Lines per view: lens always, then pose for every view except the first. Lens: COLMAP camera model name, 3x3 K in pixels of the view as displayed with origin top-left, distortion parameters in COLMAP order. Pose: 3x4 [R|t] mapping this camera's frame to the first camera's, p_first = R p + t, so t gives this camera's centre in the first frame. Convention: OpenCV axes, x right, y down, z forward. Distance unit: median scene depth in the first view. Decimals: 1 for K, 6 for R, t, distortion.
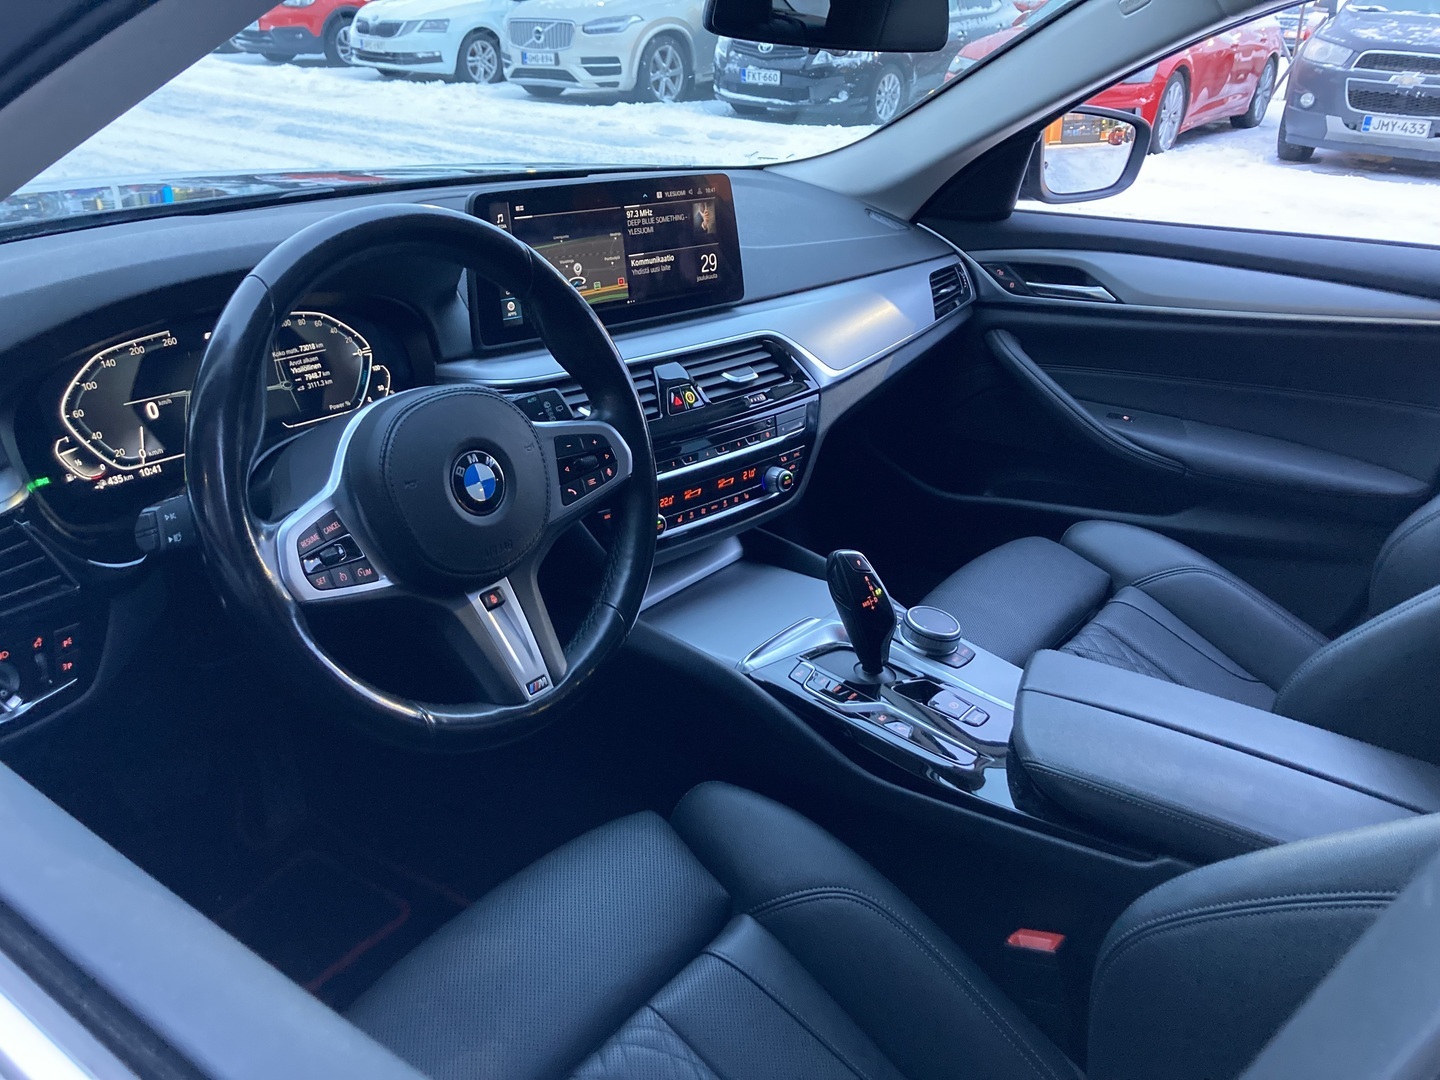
lens RADIAL K [[1196.2, 0, 721.6], [0, 1196.2, 502.8], [0, 0, 1]] dist [0.003002, -0.000161]
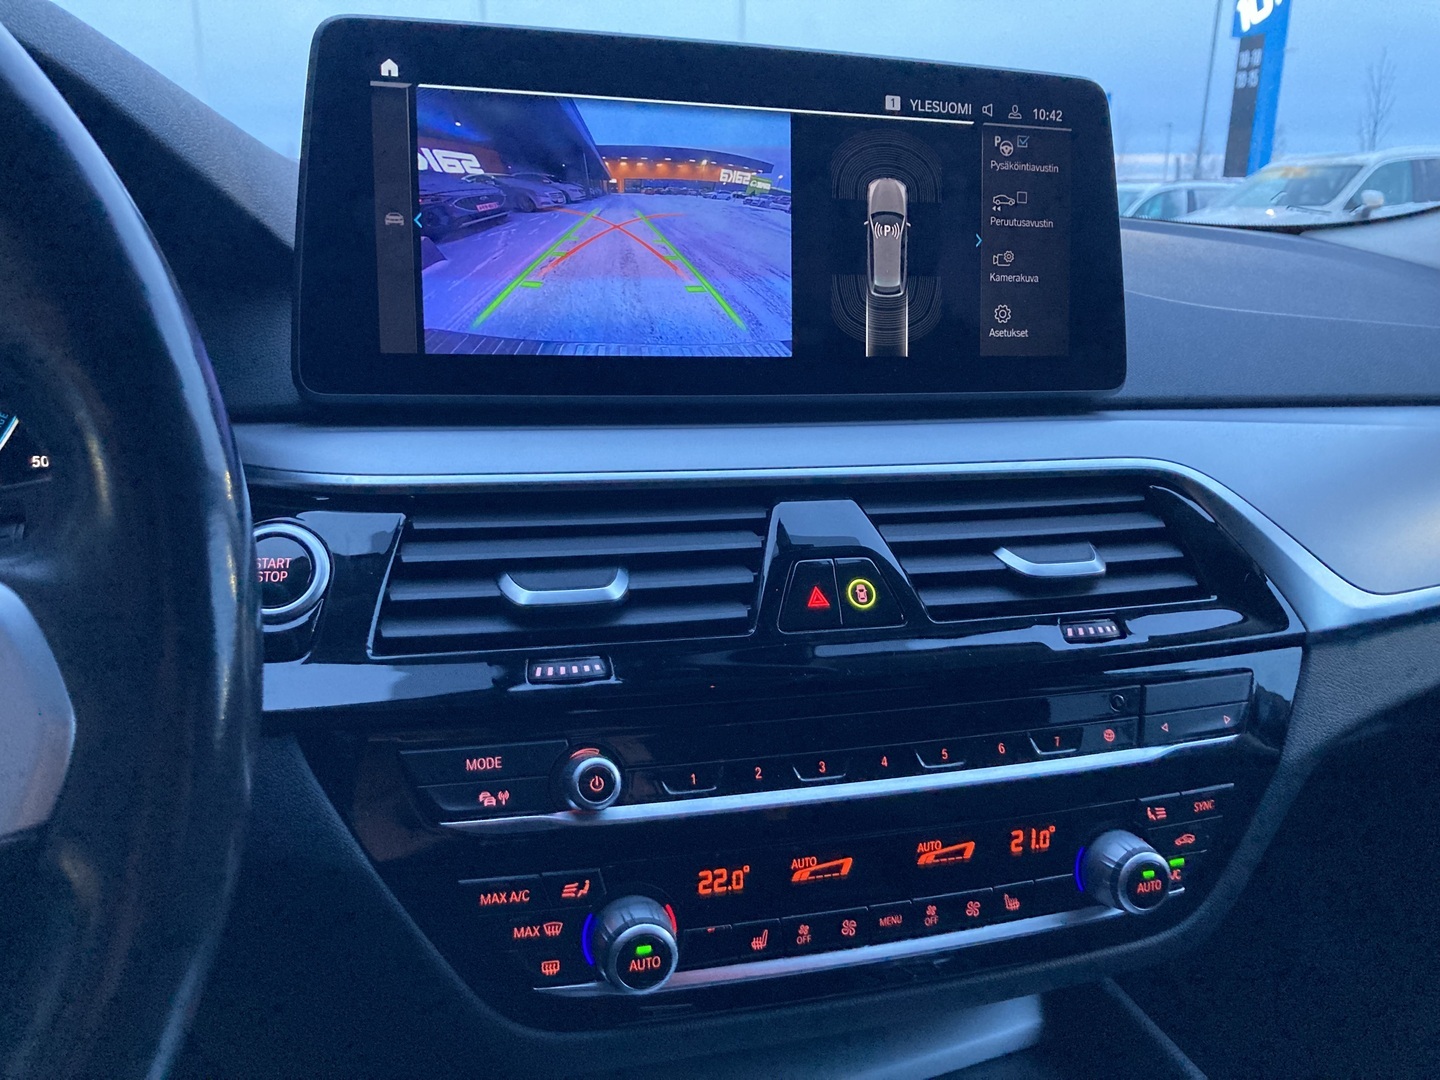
lens RADIAL K [[1196.2, 0, 721.6], [0, 1196.2, 502.8], [0, 0, 1]] dist [0.003002, -0.000161]
pose [[0.879500, 0.087751, -0.467739, 0.096740], [-0.174796, 0.973721, -0.145994, -0.052041], [0.442636, 0.210161, 0.871726, 0.623572]]
